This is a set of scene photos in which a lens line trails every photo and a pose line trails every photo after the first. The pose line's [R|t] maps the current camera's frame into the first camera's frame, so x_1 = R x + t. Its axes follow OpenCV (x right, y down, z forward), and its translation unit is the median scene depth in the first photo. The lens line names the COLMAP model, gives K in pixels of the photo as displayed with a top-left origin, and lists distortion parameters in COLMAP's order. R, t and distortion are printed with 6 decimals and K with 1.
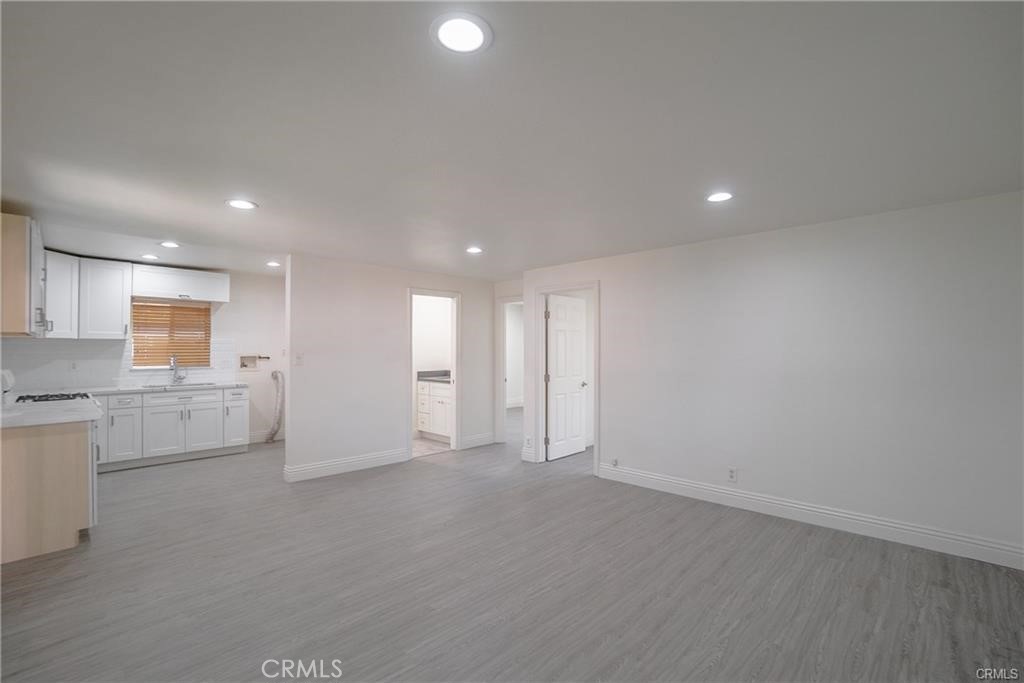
lens RADIAL K [[466.0, 0, 506.8], [0, 466.0, 343.5], [0, 0, 1]] dist [-0.057361, 0.018408]
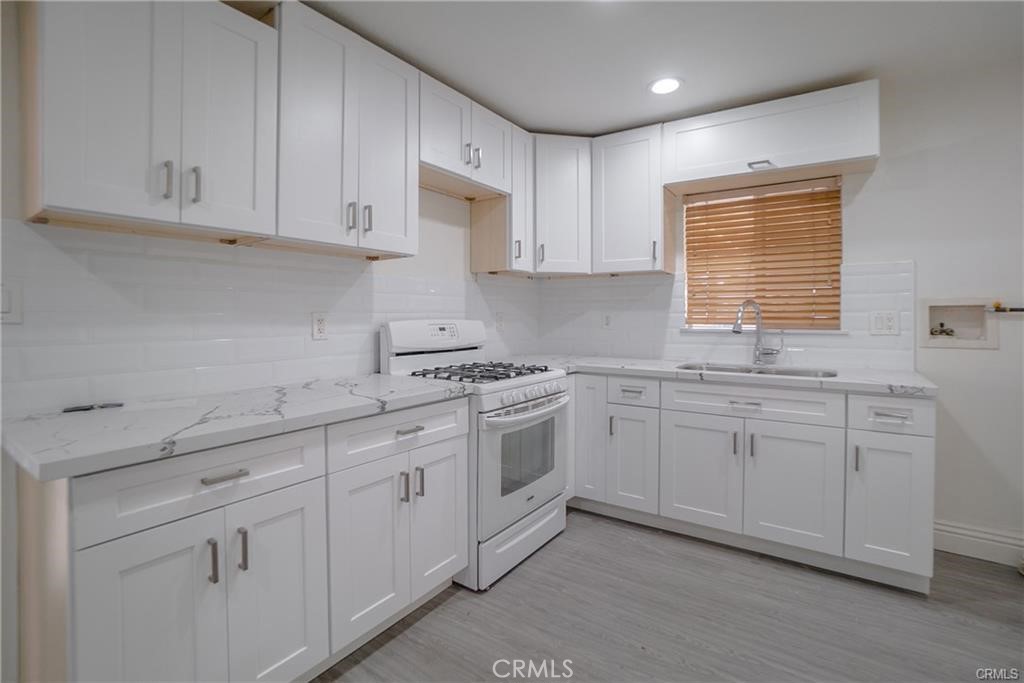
lens RADIAL K [[469.6, 0, 511.5], [0, 469.6, 310.0], [0, 0, 1]] dist [-0.054538, 0.020217]
pose [[0.158494, -0.009890, -0.987310, -0.309849], [0.006126, 0.999940, -0.009033, 0.036213], [0.987341, -0.004616, 0.158545, 0.684753]]
